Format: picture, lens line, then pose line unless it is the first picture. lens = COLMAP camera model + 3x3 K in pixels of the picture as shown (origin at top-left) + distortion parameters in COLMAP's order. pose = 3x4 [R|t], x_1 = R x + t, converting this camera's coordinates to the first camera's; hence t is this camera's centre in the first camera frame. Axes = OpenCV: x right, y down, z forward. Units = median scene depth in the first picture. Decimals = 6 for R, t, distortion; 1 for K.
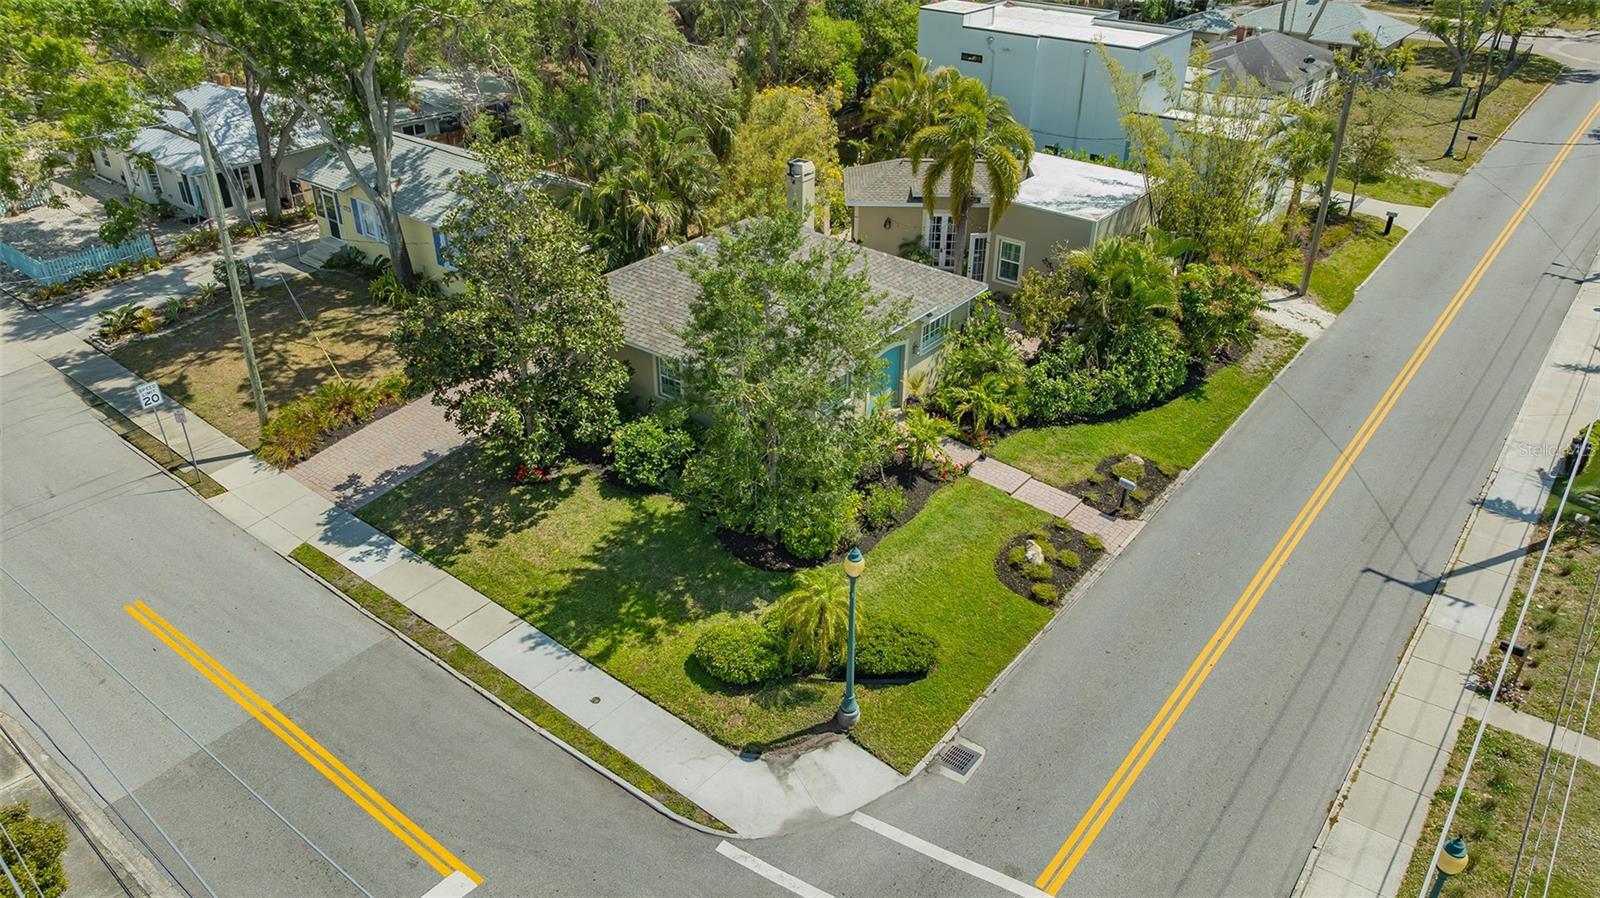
lens RADIAL K [[1125.4, 0, 800.0], [0, 1125.4, 449.0], [0, 0, 1]] dist [-0.031091, 0.032616]
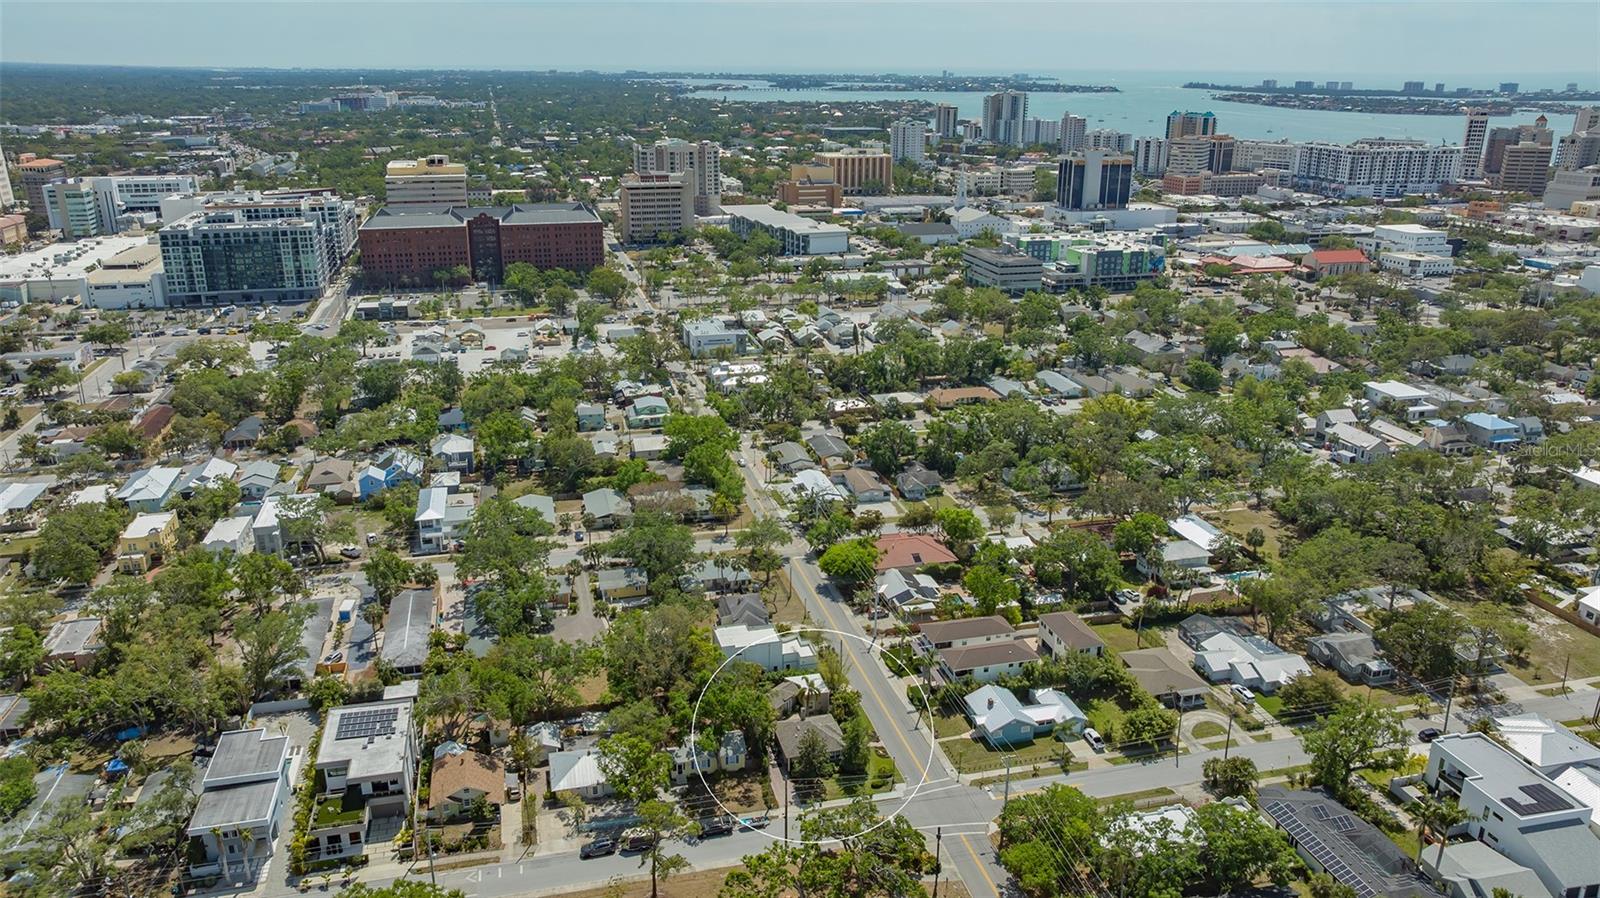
lens RADIAL K [[1125.4, 0, 800.0], [0, 1125.4, 449.0], [0, 0, 1]] dist [-0.031091, 0.032616]
pose [[0.607089, -0.262762, 0.749933, -4.213529], [0.404369, 0.914570, -0.006900, -1.553861], [-0.684053, 0.307438, 0.661478, -3.275694]]
